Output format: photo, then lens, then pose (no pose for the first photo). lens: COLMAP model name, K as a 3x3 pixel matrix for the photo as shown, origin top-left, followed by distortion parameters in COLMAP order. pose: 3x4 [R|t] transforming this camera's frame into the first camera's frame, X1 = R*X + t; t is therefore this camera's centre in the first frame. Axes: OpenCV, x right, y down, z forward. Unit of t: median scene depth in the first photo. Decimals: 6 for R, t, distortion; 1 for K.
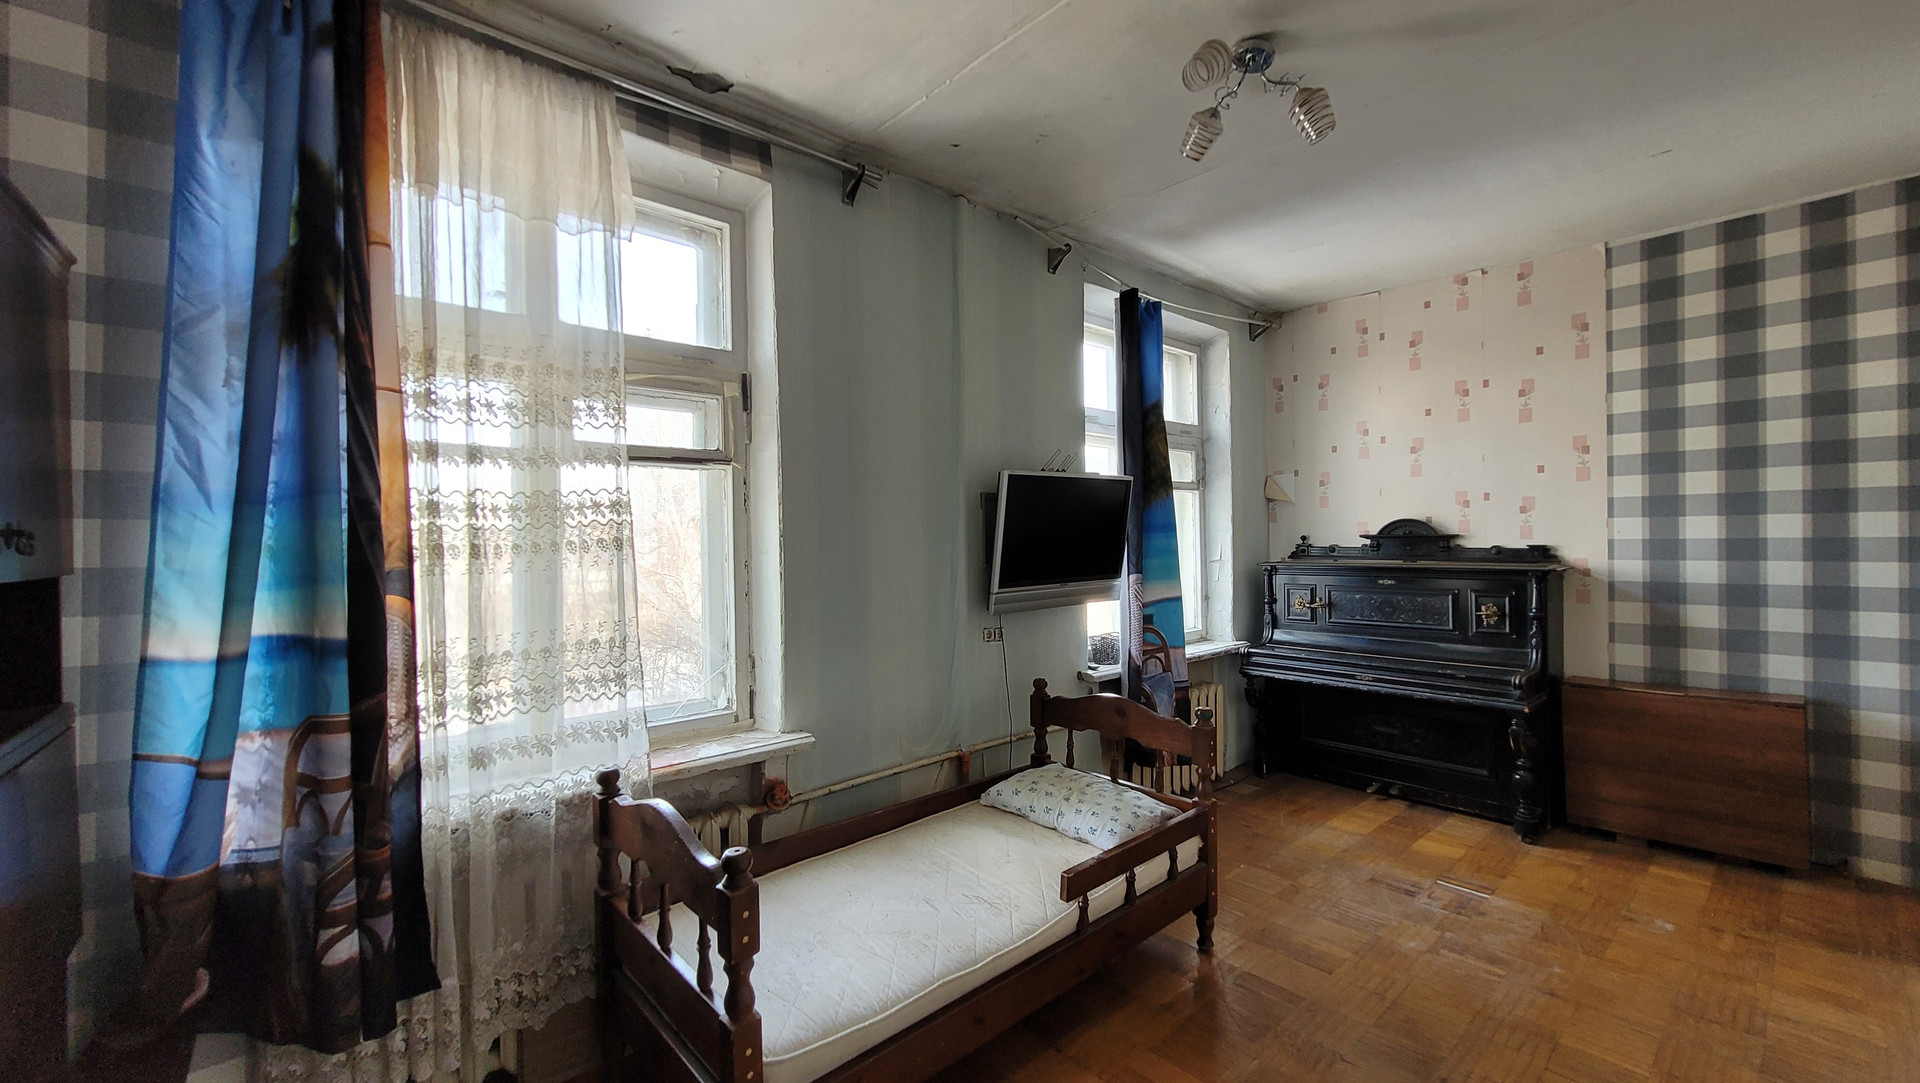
lens RADIAL K [[754.2, 0, 963.0], [0, 754.2, 547.7], [0, 0, 1]] dist [0.008452, -0.000948]
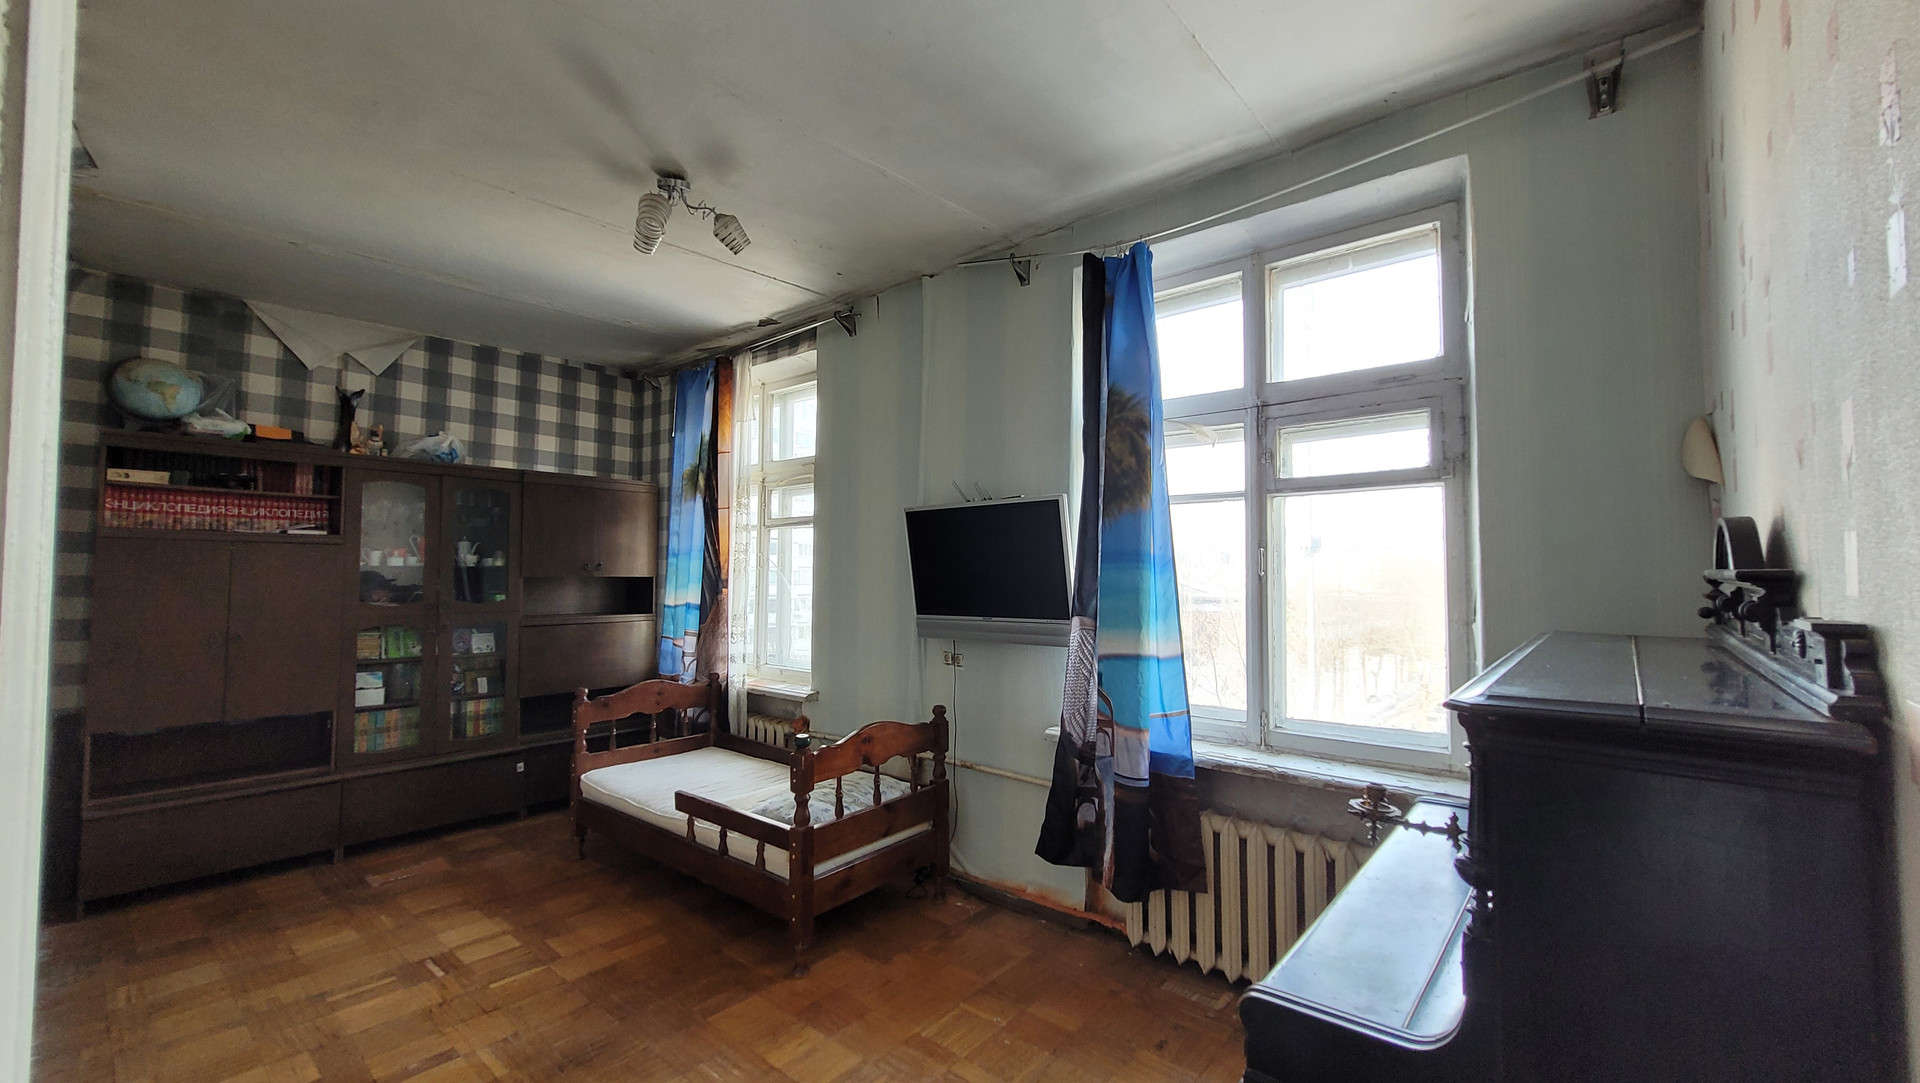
lens RADIAL K [[754.2, 0, 970.6], [0, 754.2, 544.9], [0, 0, 1]] dist [0.008452, -0.000948]
pose [[0.144212, -0.024547, -0.989242, 0.994332], [-0.019276, 0.999433, -0.027610, -0.014637], [0.989359, 0.023051, 0.143657, 0.780541]]
